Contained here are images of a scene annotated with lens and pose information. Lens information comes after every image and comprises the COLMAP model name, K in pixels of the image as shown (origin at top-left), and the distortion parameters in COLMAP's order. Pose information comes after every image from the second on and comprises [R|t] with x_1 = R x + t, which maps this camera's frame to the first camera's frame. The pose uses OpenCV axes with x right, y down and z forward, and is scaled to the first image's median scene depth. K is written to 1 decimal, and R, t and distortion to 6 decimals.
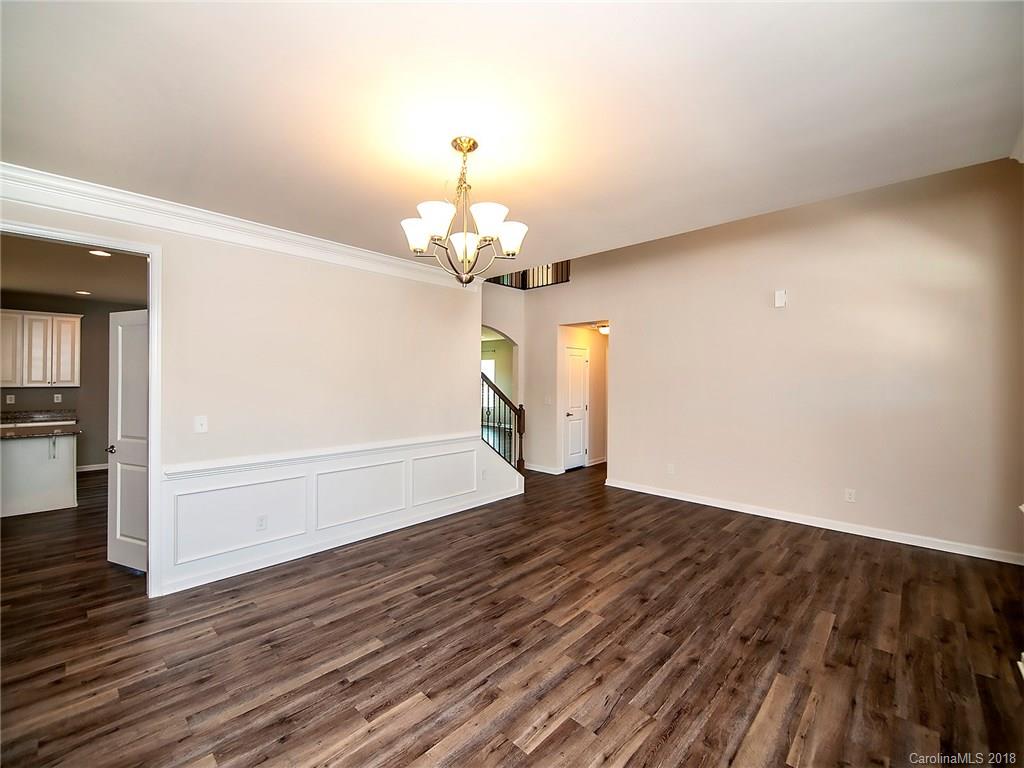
lens RADIAL K [[422.3, 0, 513.5], [0, 422.3, 380.0], [0, 0, 1]] dist [0.005557, -0.005403]
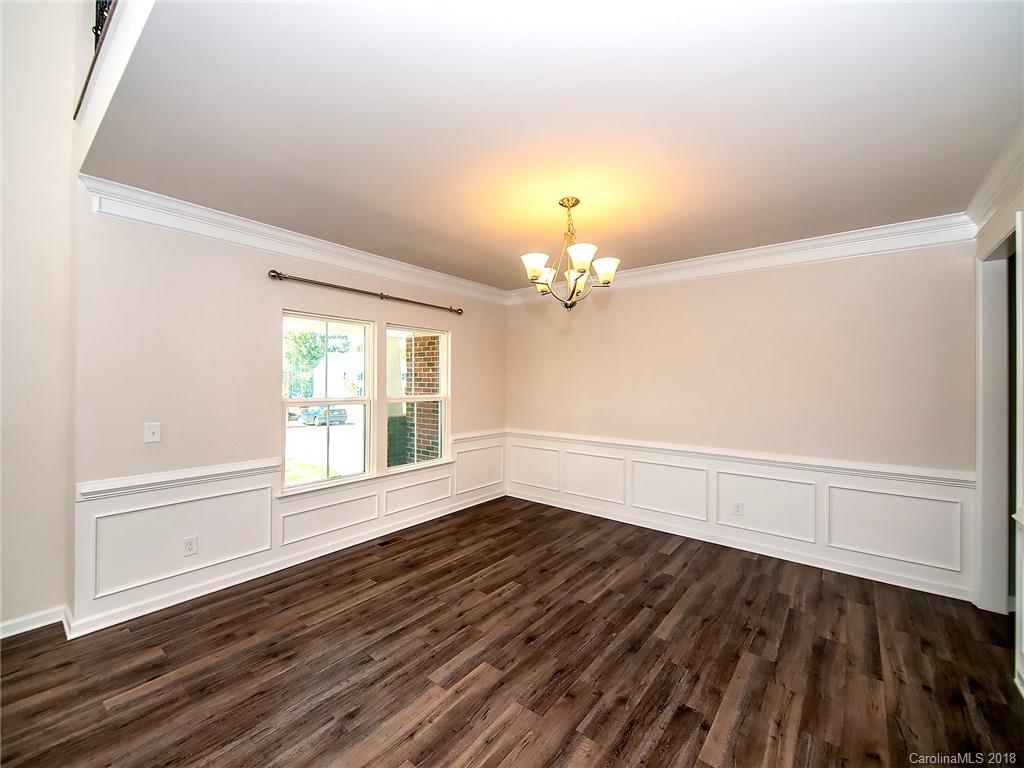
lens RADIAL K [[422.3, 0, 511.2], [0, 422.3, 378.7], [0, 0, 1]] dist [0.005557, -0.005403]
pose [[-0.996937, -0.011692, -0.077332, 0.139329], [-0.011598, 0.999931, -0.001670, -0.011691], [0.077346, -0.000768, -0.997004, 2.039951]]
